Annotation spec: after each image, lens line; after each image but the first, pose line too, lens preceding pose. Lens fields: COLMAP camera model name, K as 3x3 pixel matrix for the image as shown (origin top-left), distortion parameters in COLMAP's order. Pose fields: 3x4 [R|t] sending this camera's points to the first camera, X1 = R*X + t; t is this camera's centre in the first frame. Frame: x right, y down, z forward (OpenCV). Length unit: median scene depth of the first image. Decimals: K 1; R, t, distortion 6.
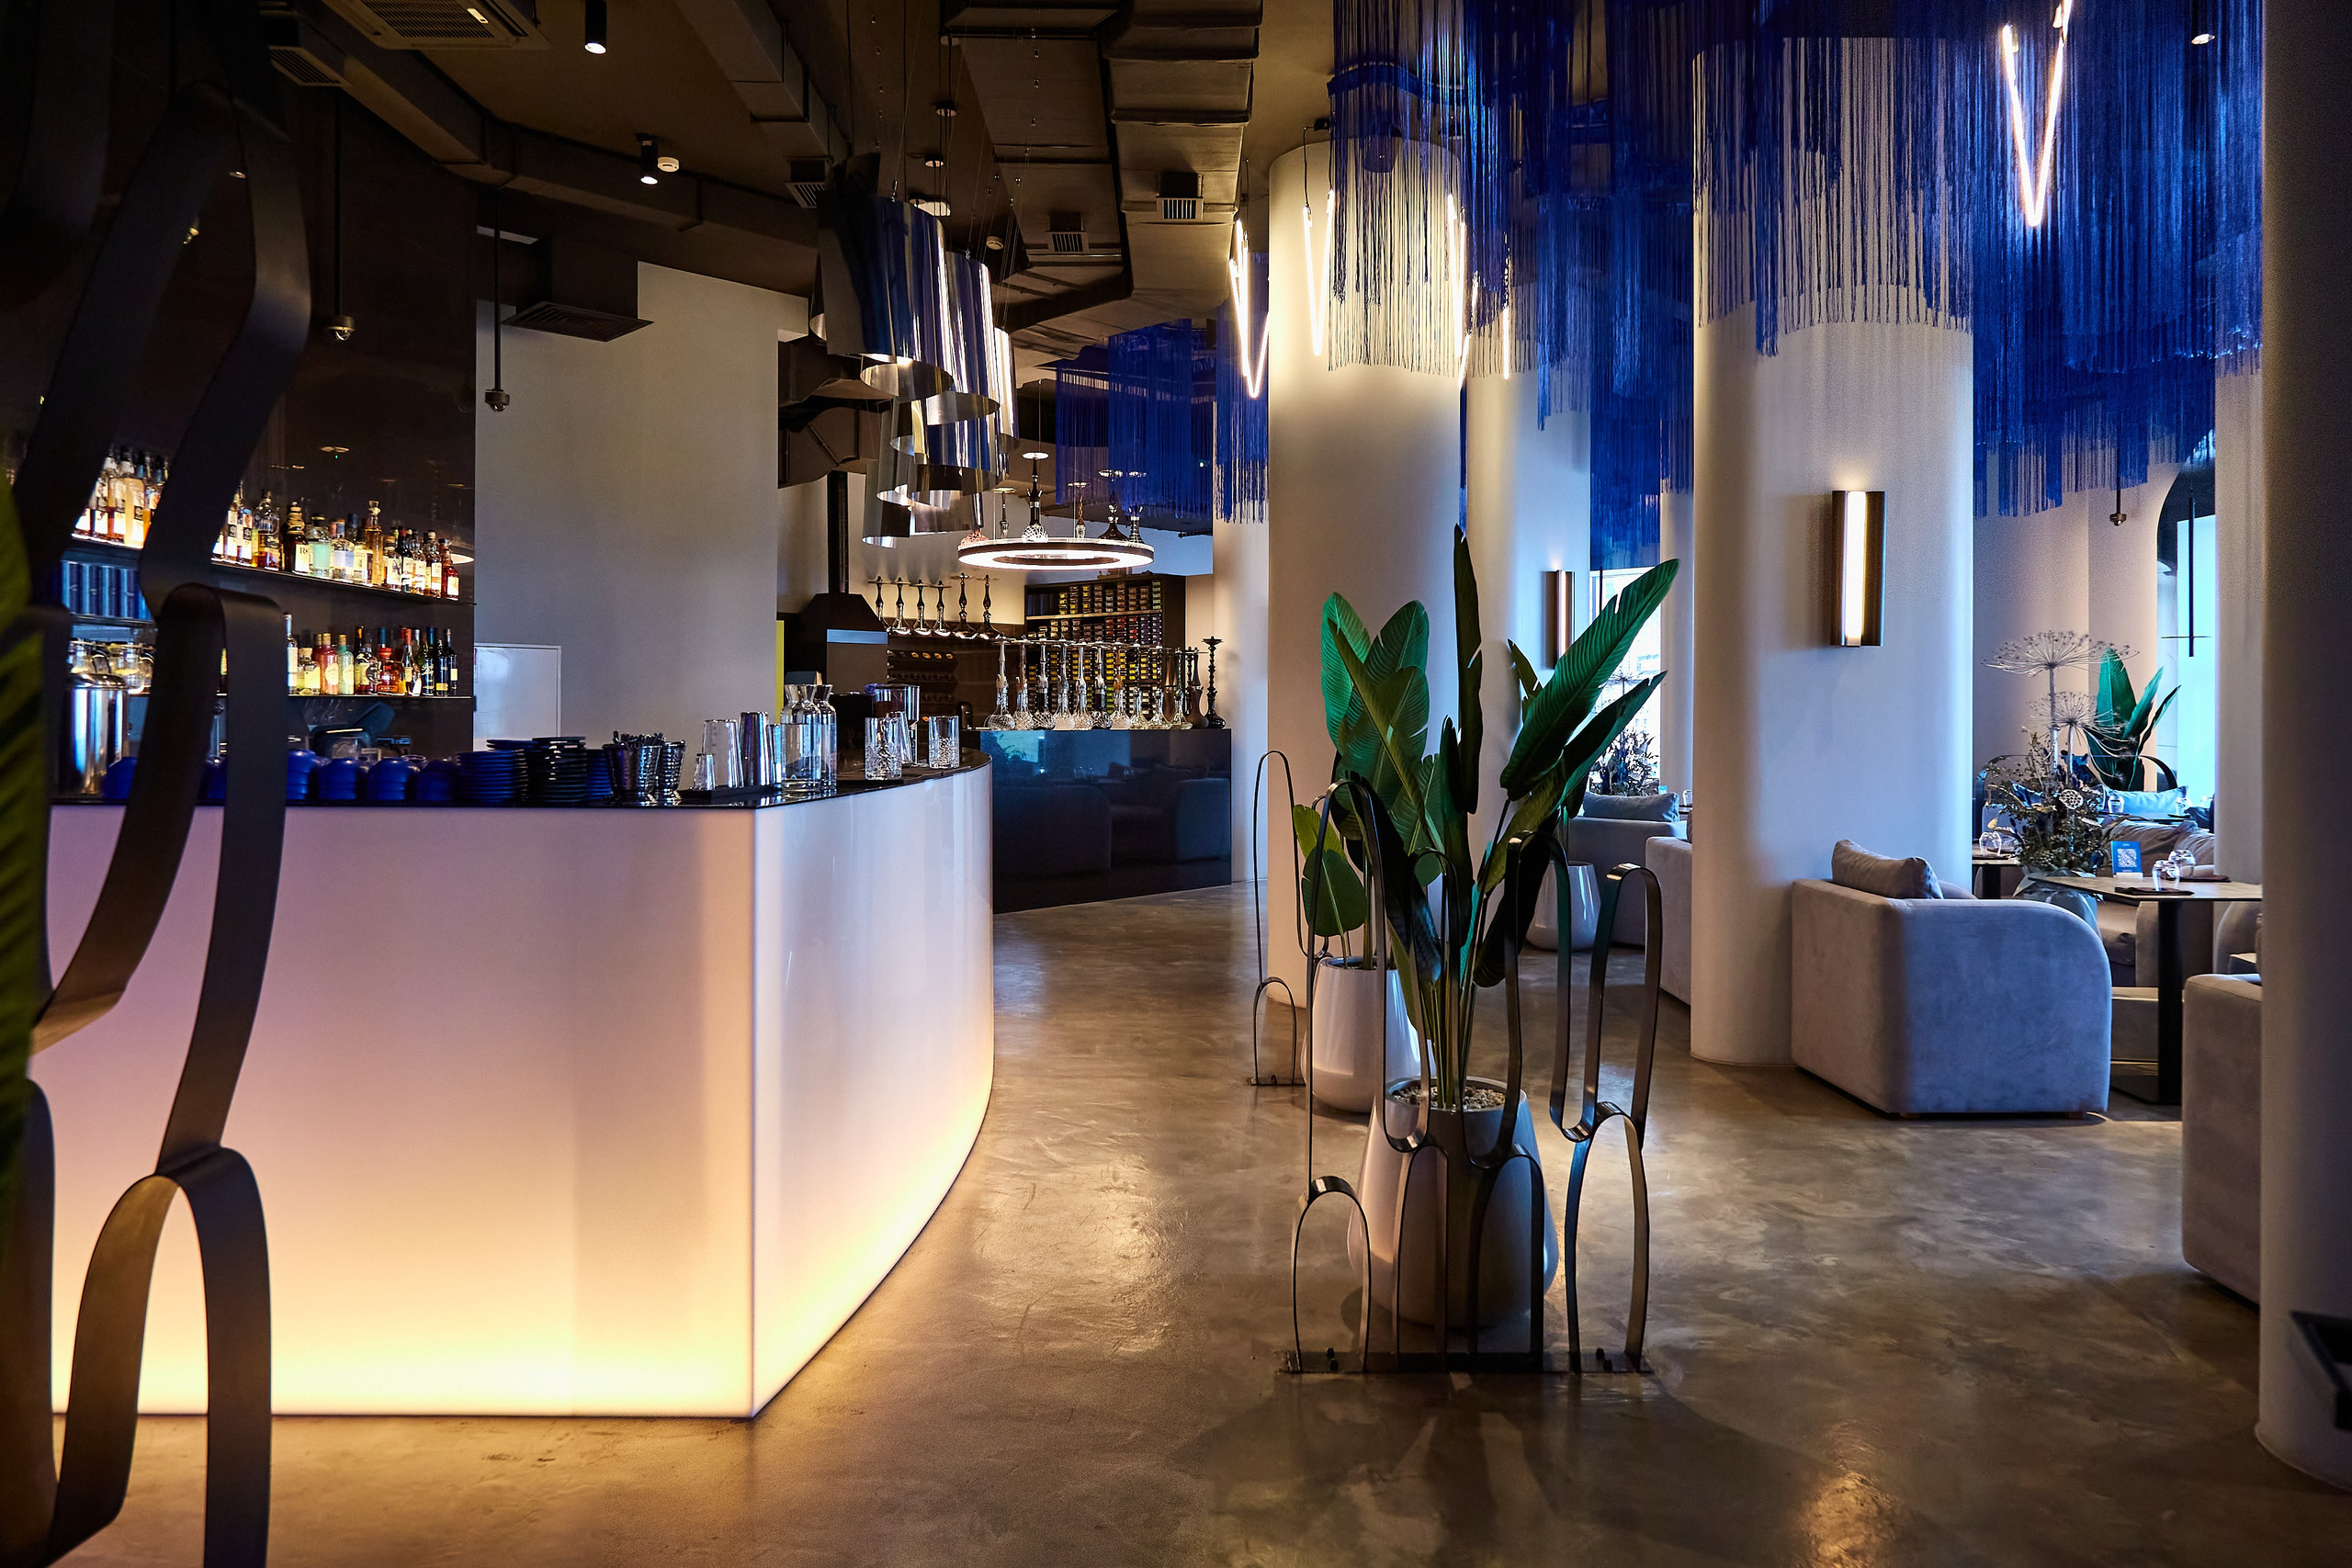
lens RADIAL K [[1562.9, 0, 1185.8], [0, 1562.9, 695.6], [0, 0, 1]] dist [-0.004358, -0.001866]
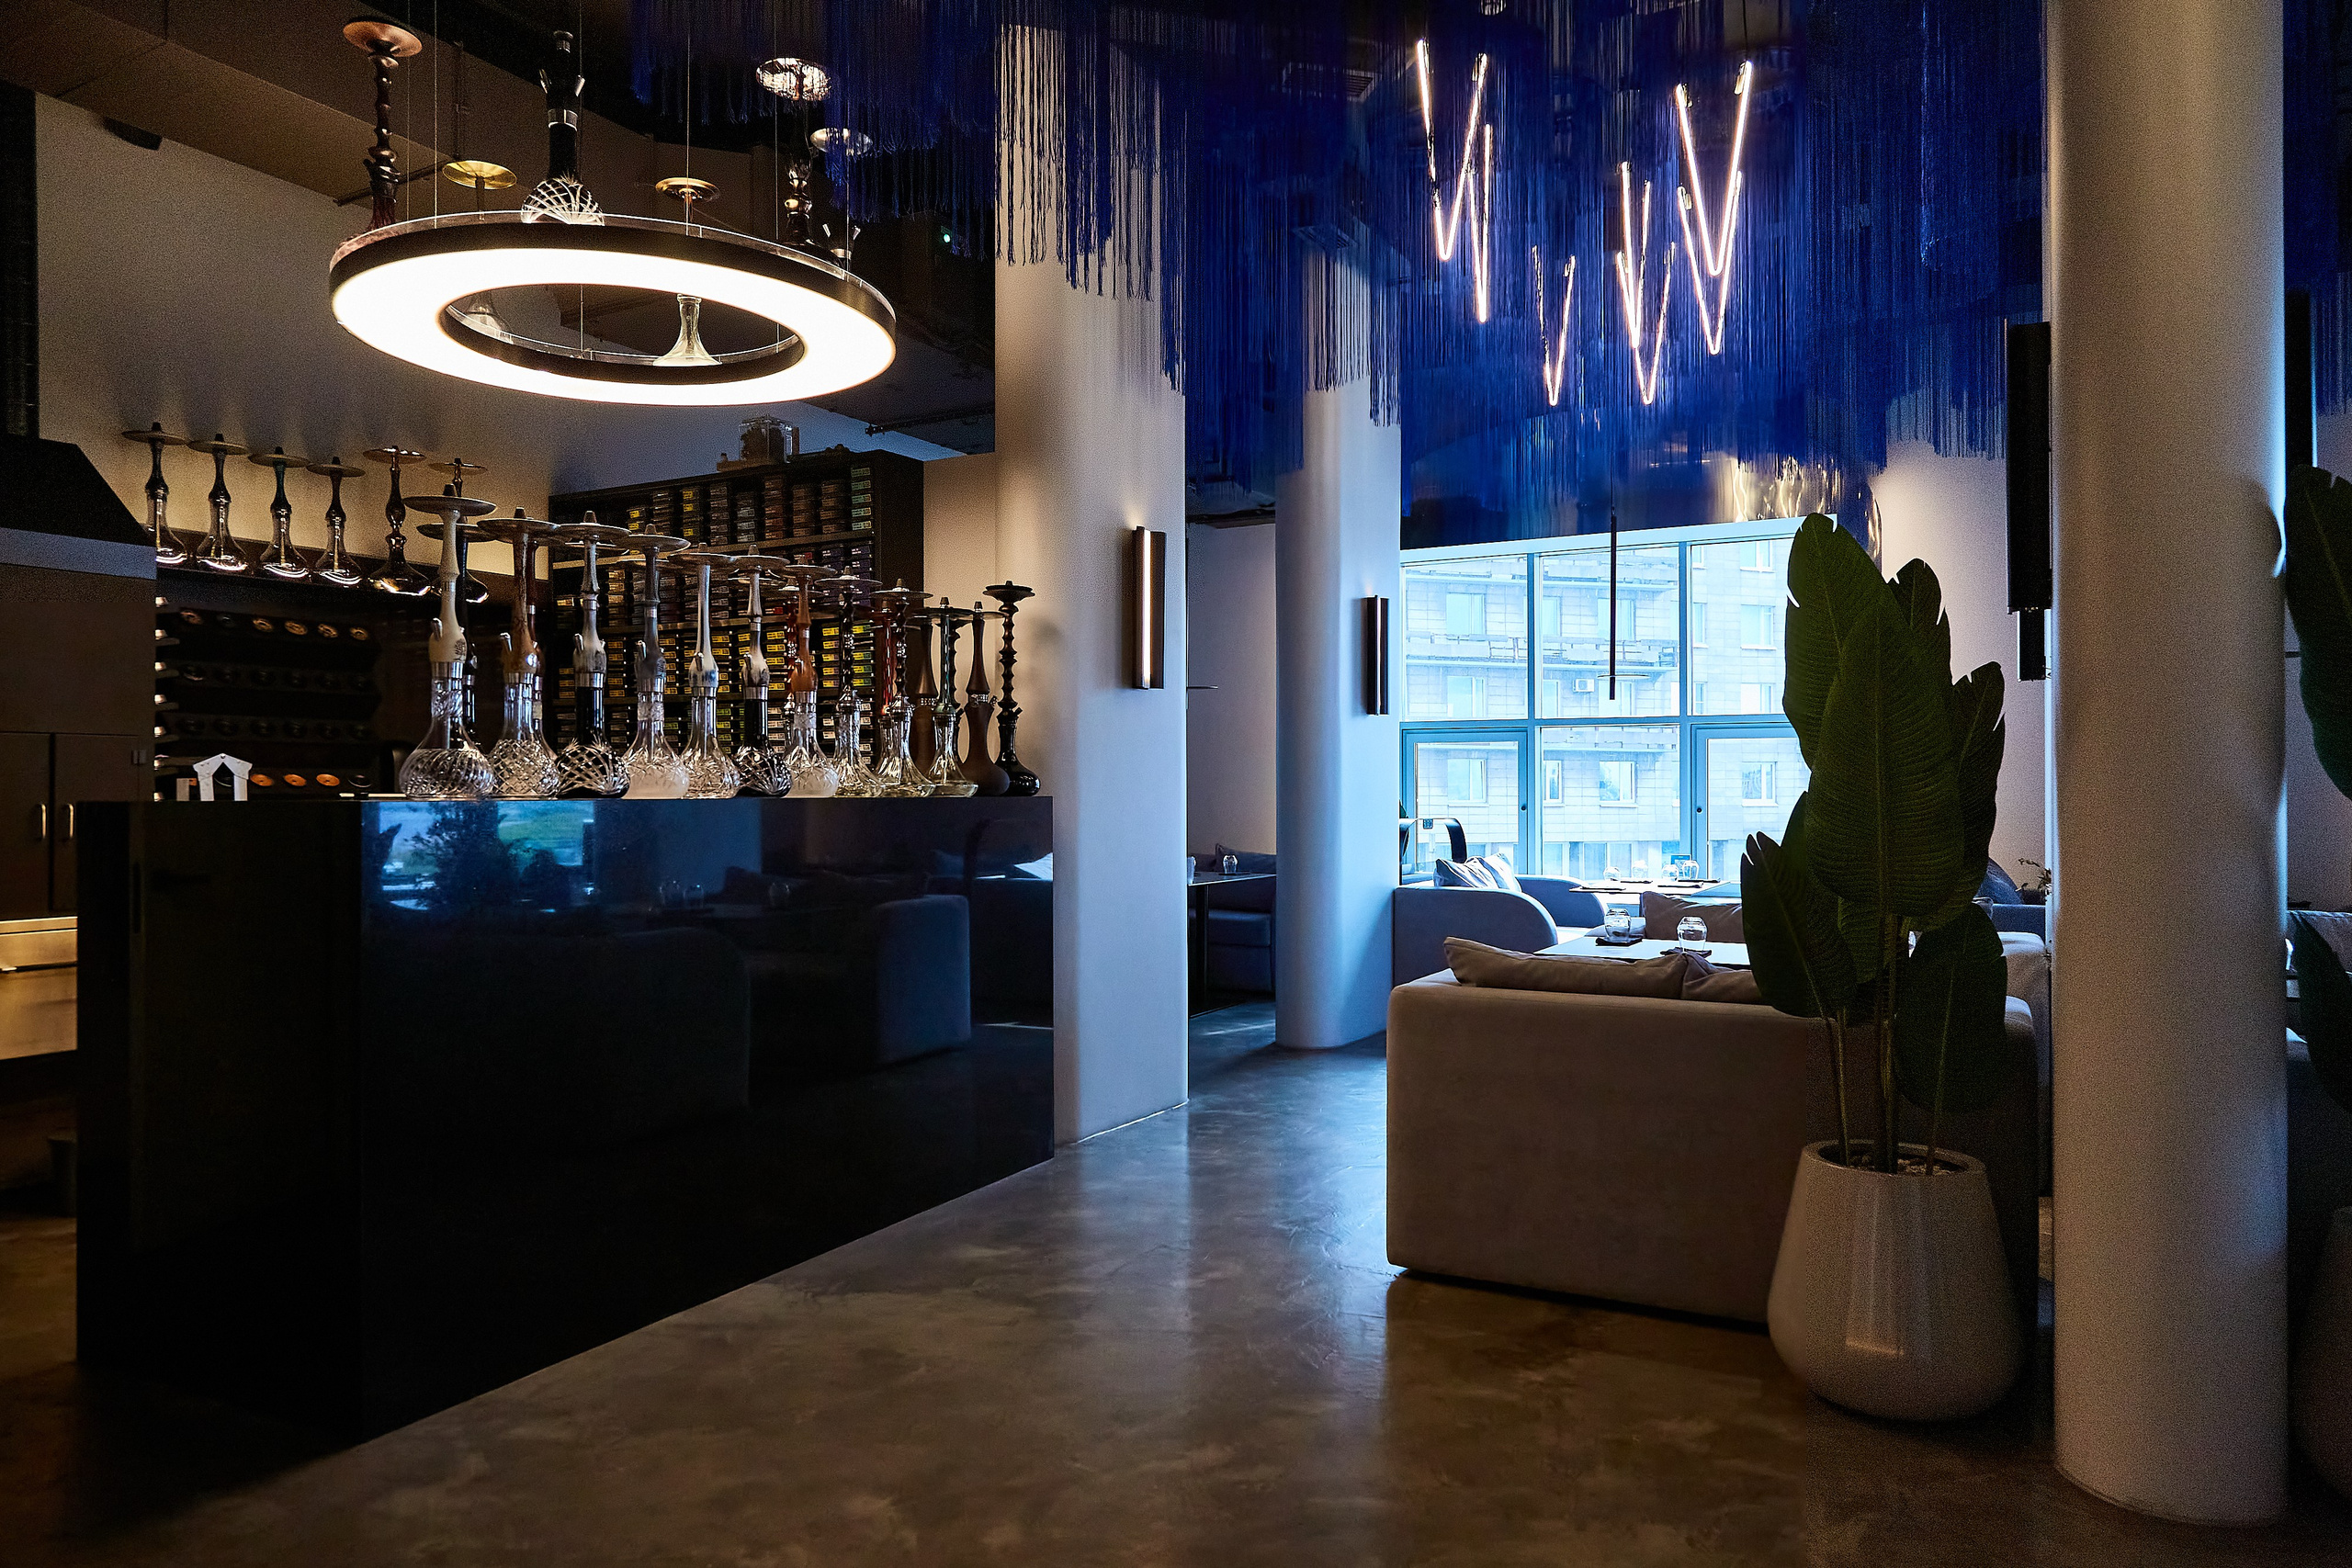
lens RADIAL K [[1562.9, 0, 1164.8], [0, 1562.9, 777.8], [0, 0, 1]] dist [-0.004358, -0.001866]
pose [[0.966487, -0.005483, 0.256656, -0.051791], [0.005164, 0.999985, 0.001917, 0.015534], [-0.256663, -0.000528, 0.966501, 0.573354]]
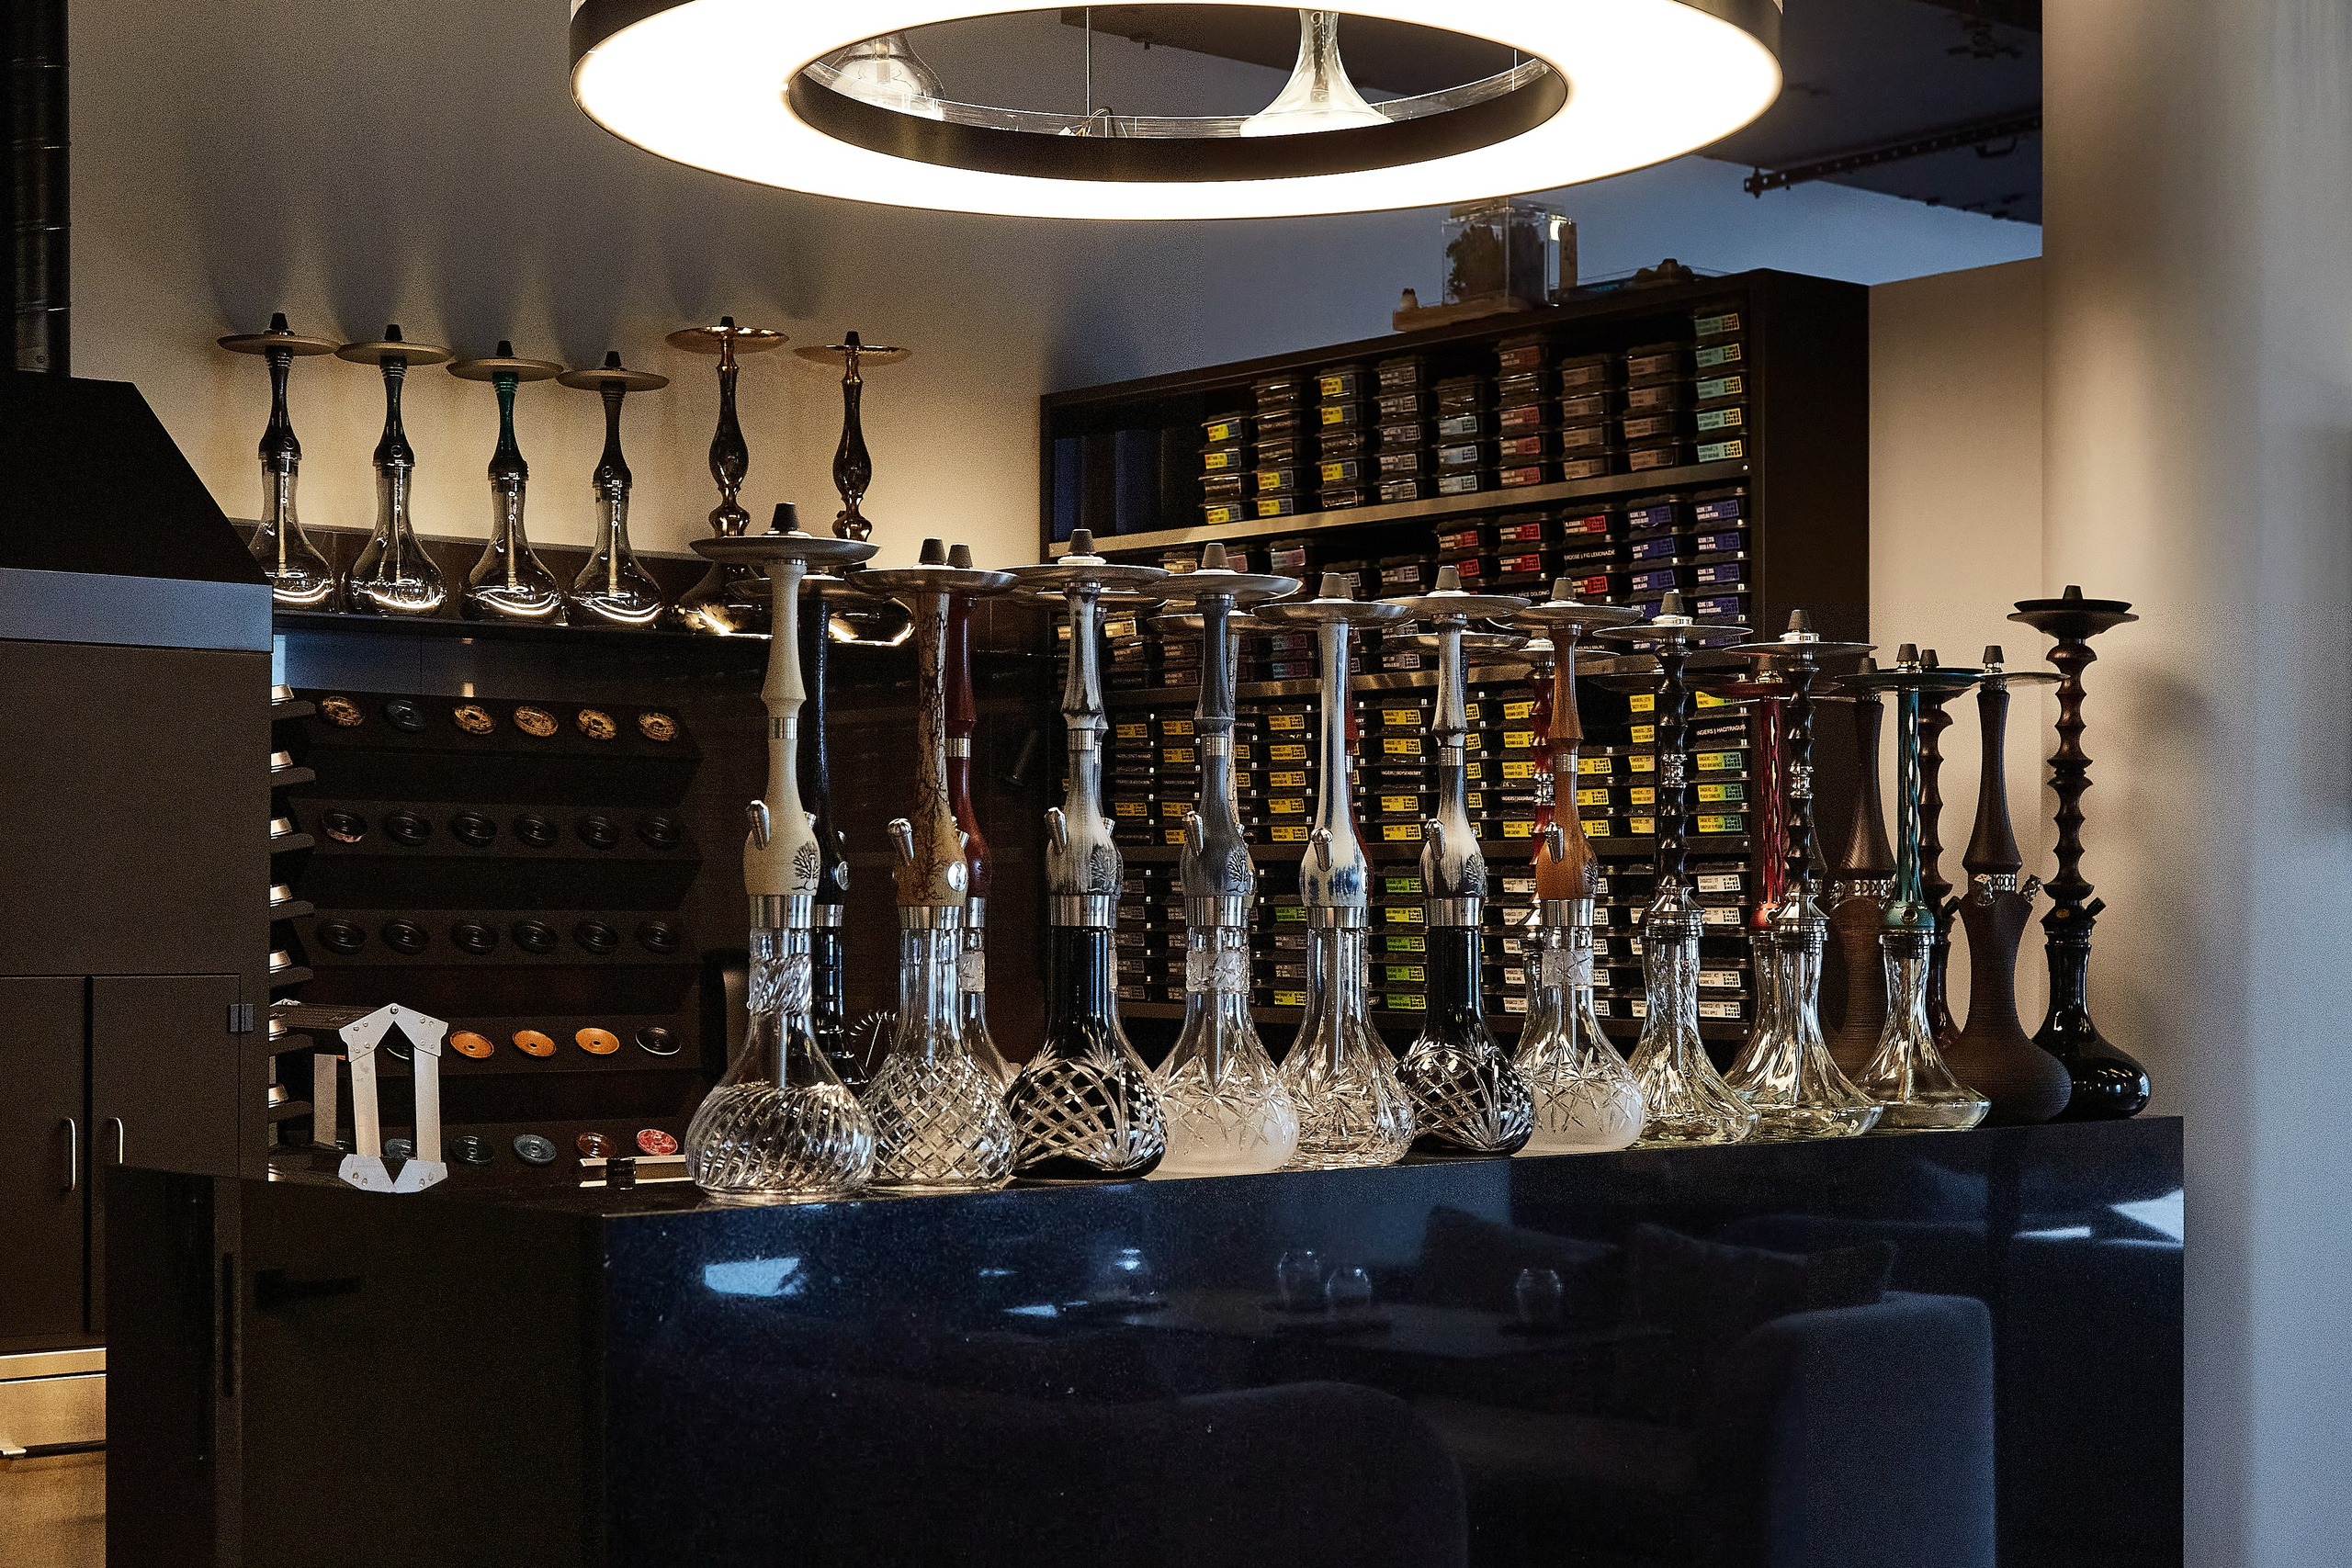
lens RADIAL K [[3698.2, 0, 1169.5], [0, 3698.2, 895.2], [0, 0, 1]] dist [-0.026415, 0.000000]
pose [[0.995373, -0.004905, -0.095965, -0.043780], [0.005123, 0.999985, 0.002024, -0.004756], [0.095954, -0.002507, 0.995383, 0.578255]]
